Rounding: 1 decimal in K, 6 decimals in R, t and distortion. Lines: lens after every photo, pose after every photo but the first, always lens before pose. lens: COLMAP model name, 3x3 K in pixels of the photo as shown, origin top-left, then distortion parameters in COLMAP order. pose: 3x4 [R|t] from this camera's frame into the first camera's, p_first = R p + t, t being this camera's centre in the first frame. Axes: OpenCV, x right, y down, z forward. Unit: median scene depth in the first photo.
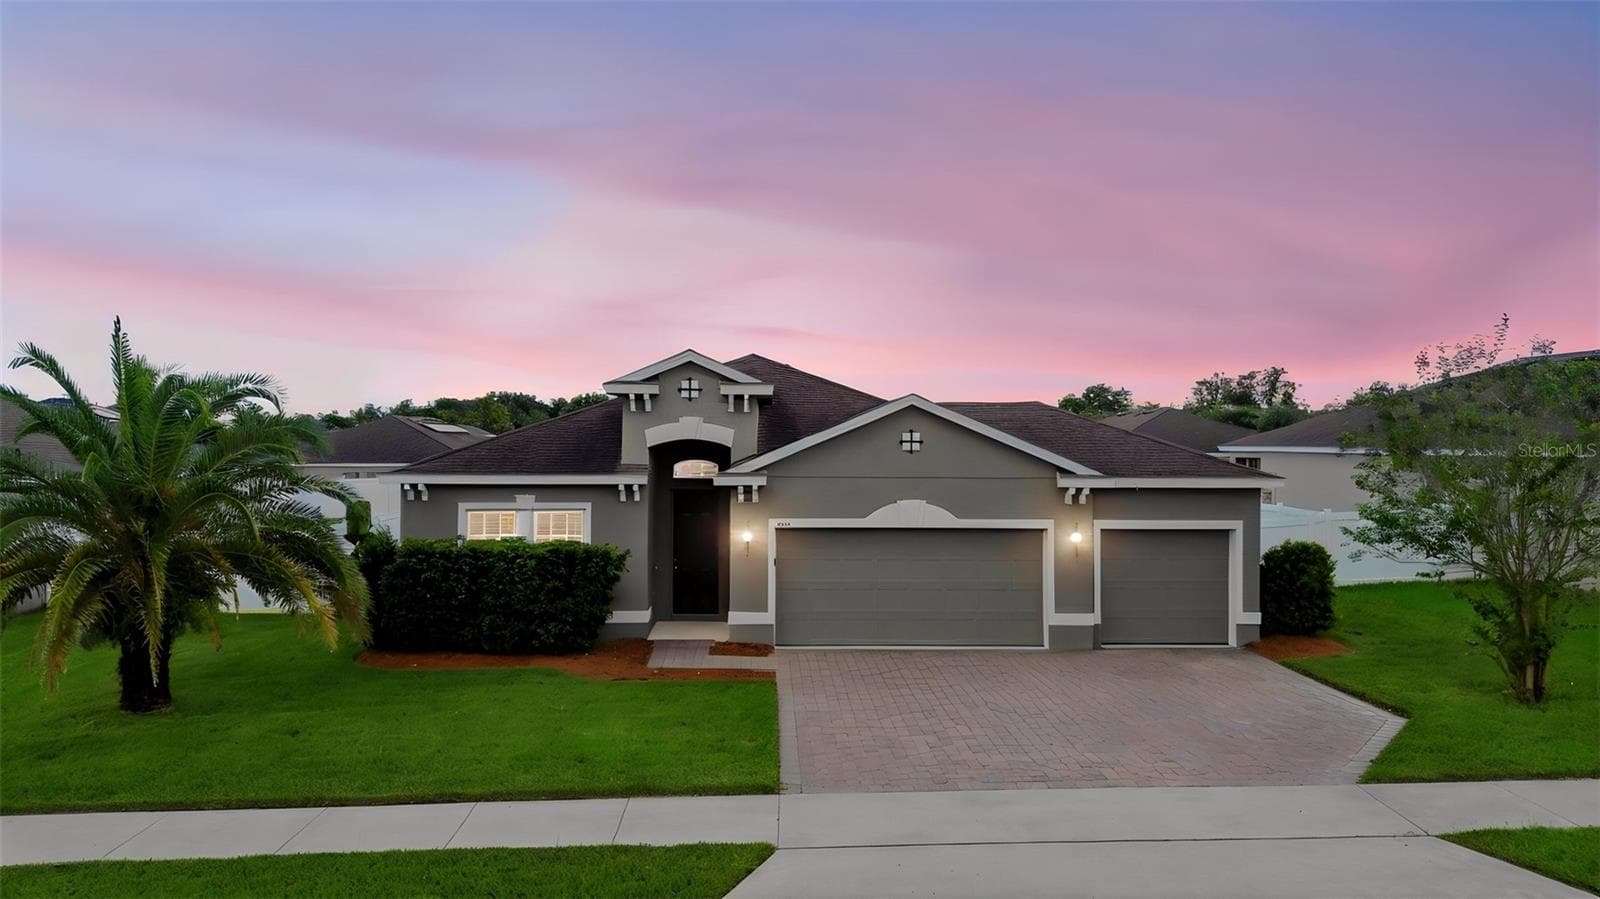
lens RADIAL K [[1148.5, 0, 801.4], [0, 1148.5, 444.5], [0, 0, 1]] dist [0.076497, -0.081649]
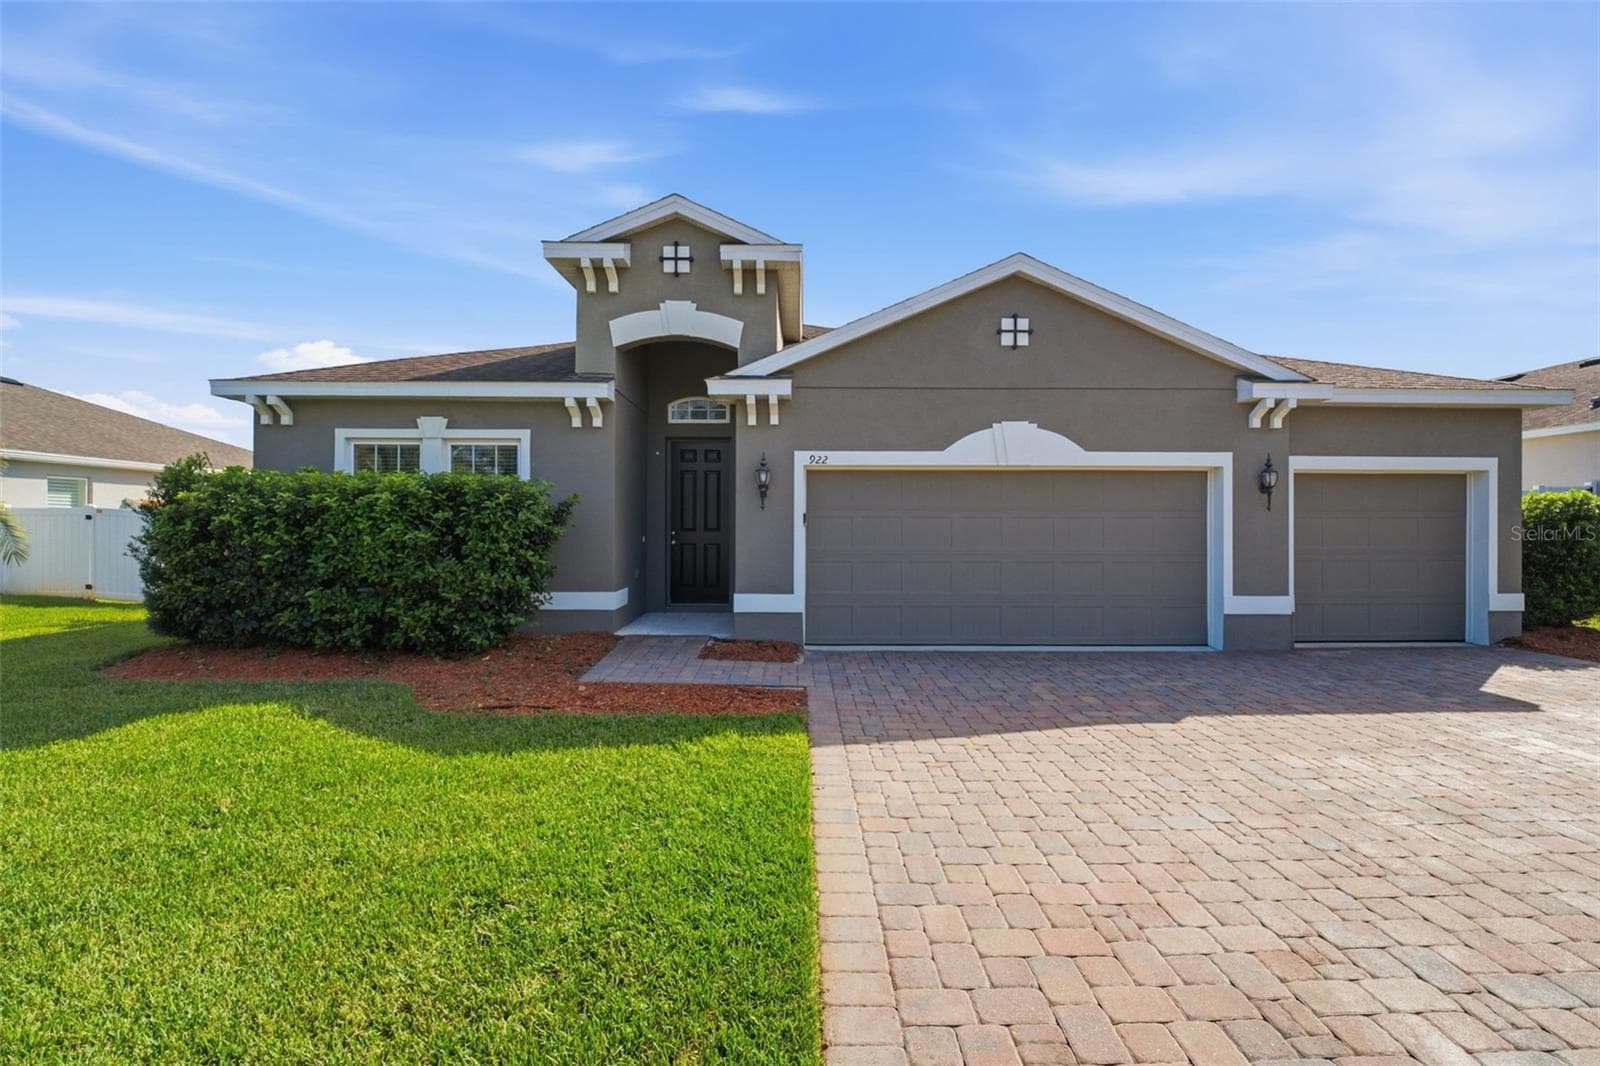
lens RADIAL K [[713.7, 0, 776.8], [0, 713.7, 525.3], [0, 0, 1]] dist [-0.019069, -0.000150]
pose [[0.999422, -0.002171, -0.033912, -0.025206], [0.002354, 0.999983, 0.005358, 0.104083], [0.033900, -0.005435, 0.999410, 0.592630]]
